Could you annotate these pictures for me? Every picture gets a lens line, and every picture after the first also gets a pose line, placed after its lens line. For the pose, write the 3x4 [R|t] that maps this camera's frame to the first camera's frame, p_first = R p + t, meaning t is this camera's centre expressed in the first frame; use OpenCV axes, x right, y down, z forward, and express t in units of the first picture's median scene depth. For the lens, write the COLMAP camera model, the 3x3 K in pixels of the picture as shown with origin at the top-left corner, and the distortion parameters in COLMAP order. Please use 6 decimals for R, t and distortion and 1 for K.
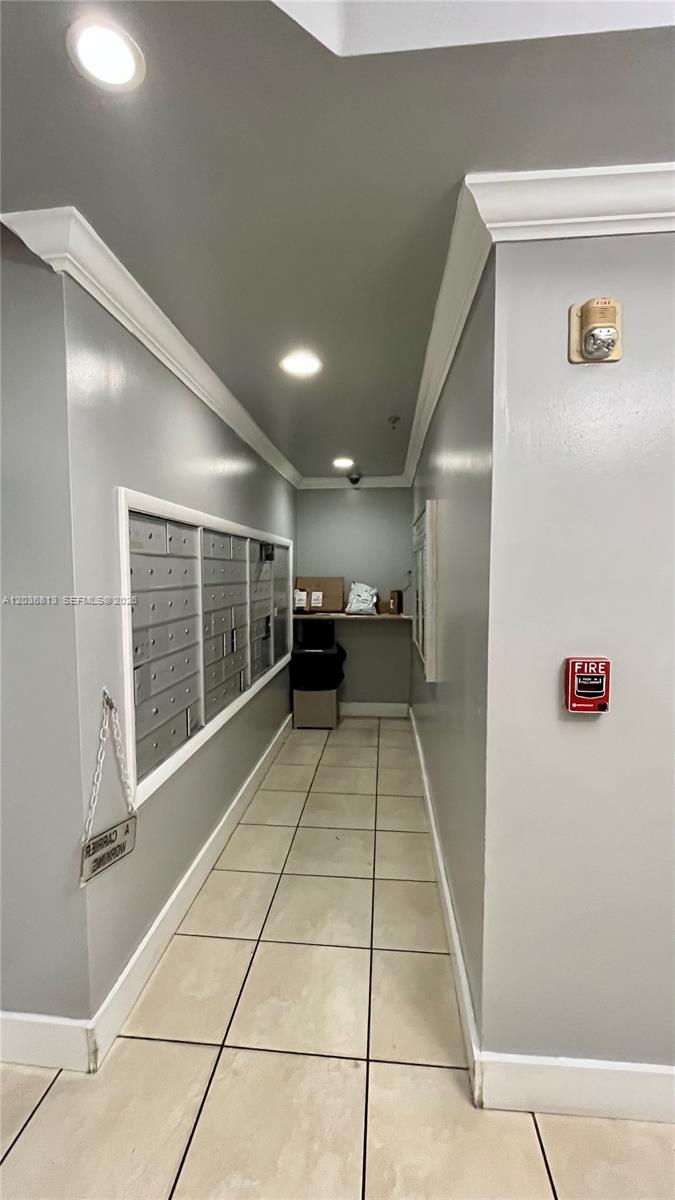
lens RADIAL K [[487.3, 0, 336.4], [0, 487.3, 595.5], [0, 0, 1]] dist [-0.003026, -0.000160]
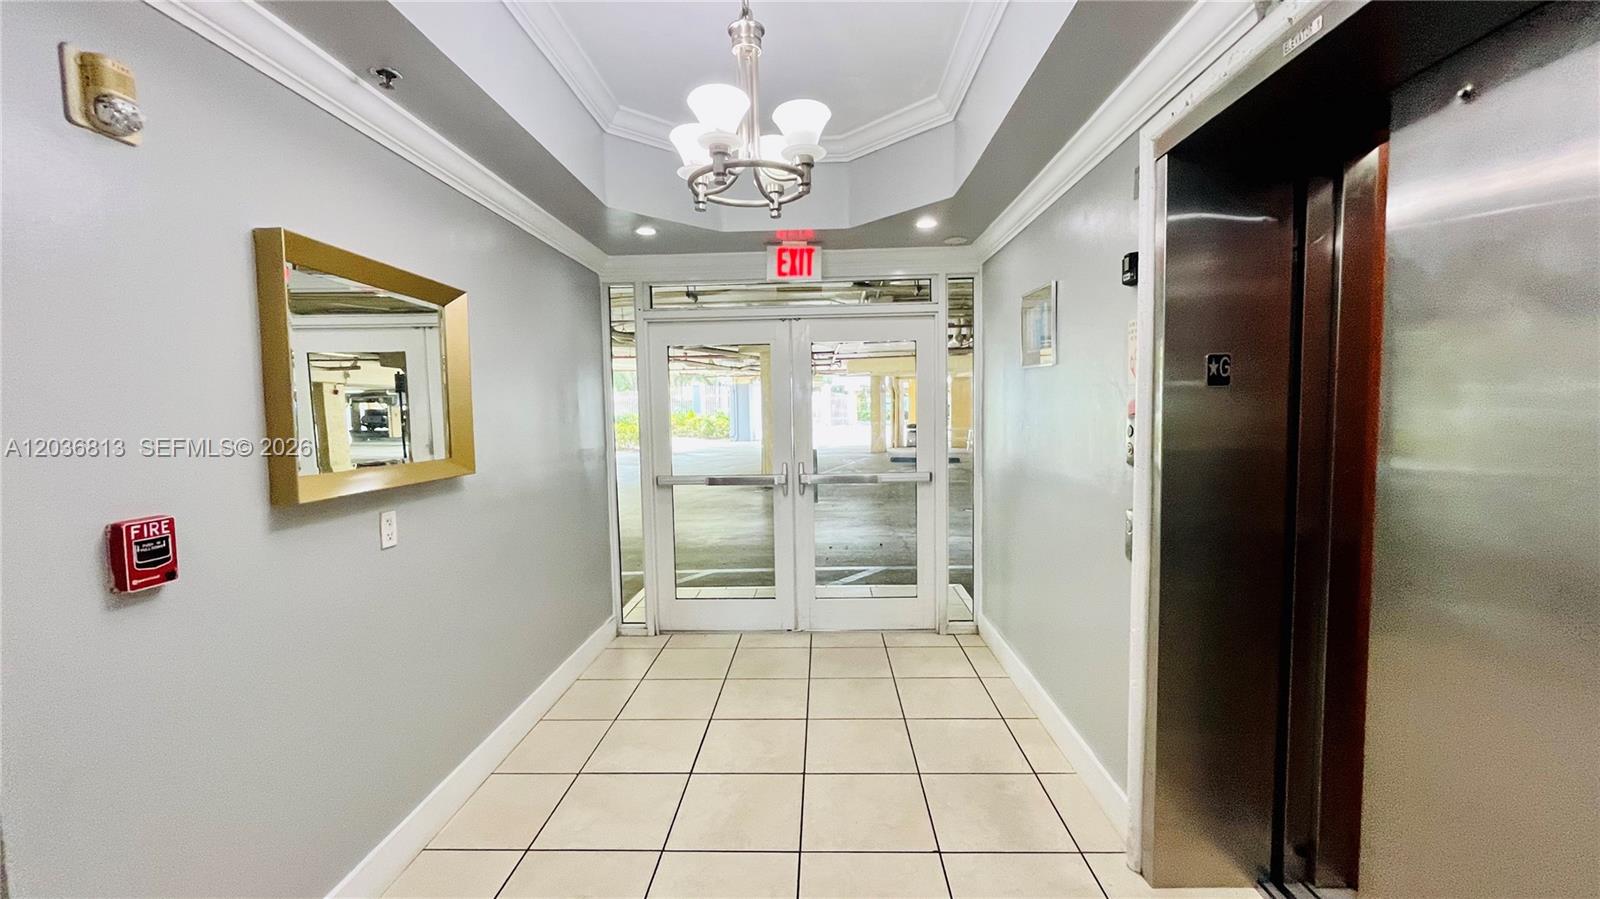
lens RADIAL K [[649.8, 0, 800.1], [0, 649.8, 451.7], [0, 0, 1]] dist [-0.003026, -0.000160]
pose [[-0.063126, -0.058213, 0.996306, -0.578472], [0.078382, 0.994925, 0.063098, 0.039734], [-0.994923, 0.082075, -0.058243, 0.008111]]
